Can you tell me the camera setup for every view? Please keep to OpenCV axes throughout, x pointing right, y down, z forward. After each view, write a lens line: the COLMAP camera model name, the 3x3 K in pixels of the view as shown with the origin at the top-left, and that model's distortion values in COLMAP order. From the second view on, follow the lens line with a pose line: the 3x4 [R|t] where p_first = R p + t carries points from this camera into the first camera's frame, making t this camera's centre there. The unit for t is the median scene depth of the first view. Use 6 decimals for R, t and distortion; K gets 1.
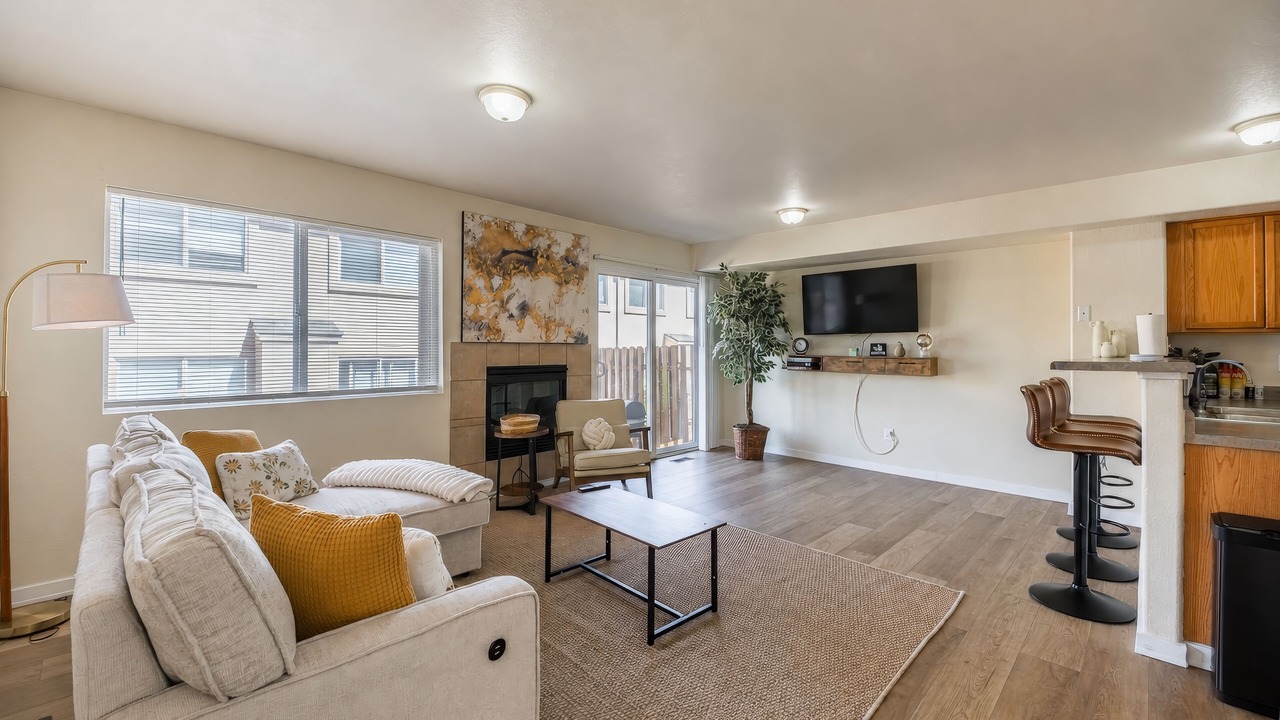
lens RADIAL K [[513.6, 0, 609.1], [0, 513.6, 346.0], [0, 0, 1]] dist [-0.001560, -0.000257]
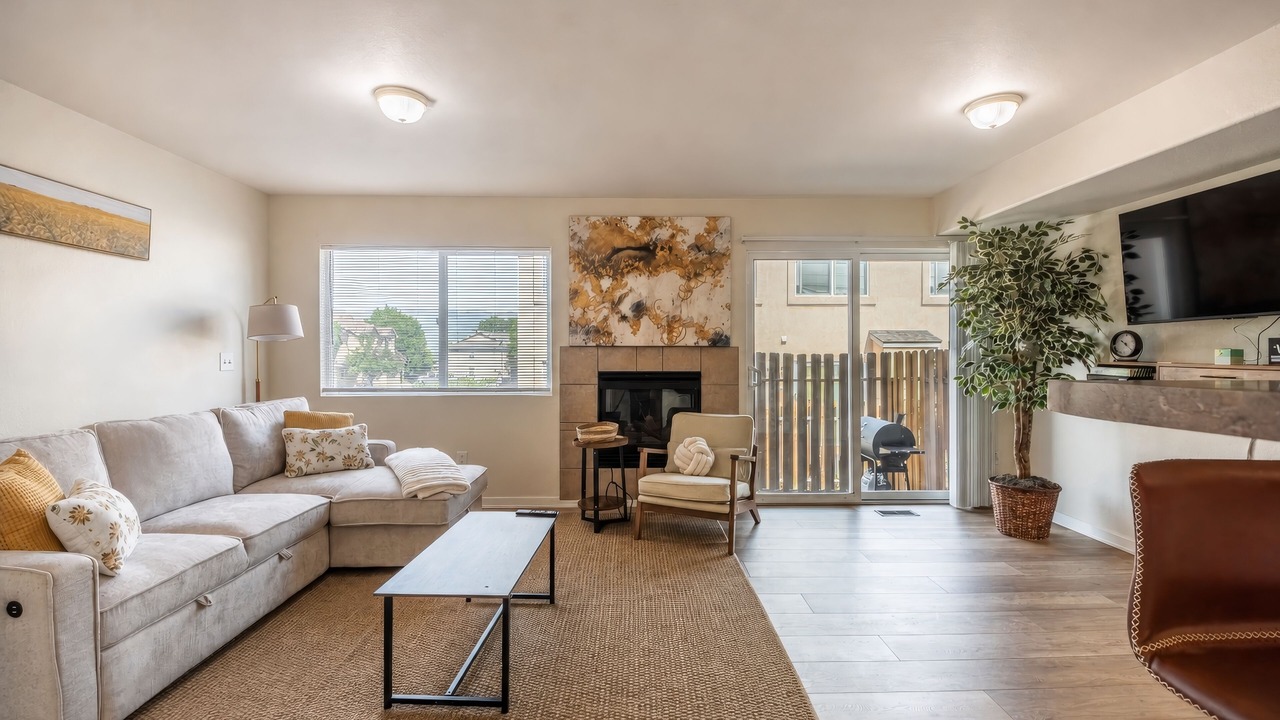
lens RADIAL K [[513.6, 0, 633.7], [0, 513.6, 351.6], [0, 0, 1]] dist [-0.001866, -0.000141]
pose [[0.729887, -0.006385, -0.683538, 0.443895], [0.005281, 0.999979, -0.003702, 0.006506], [0.683548, -0.000908, 0.729905, 0.317078]]
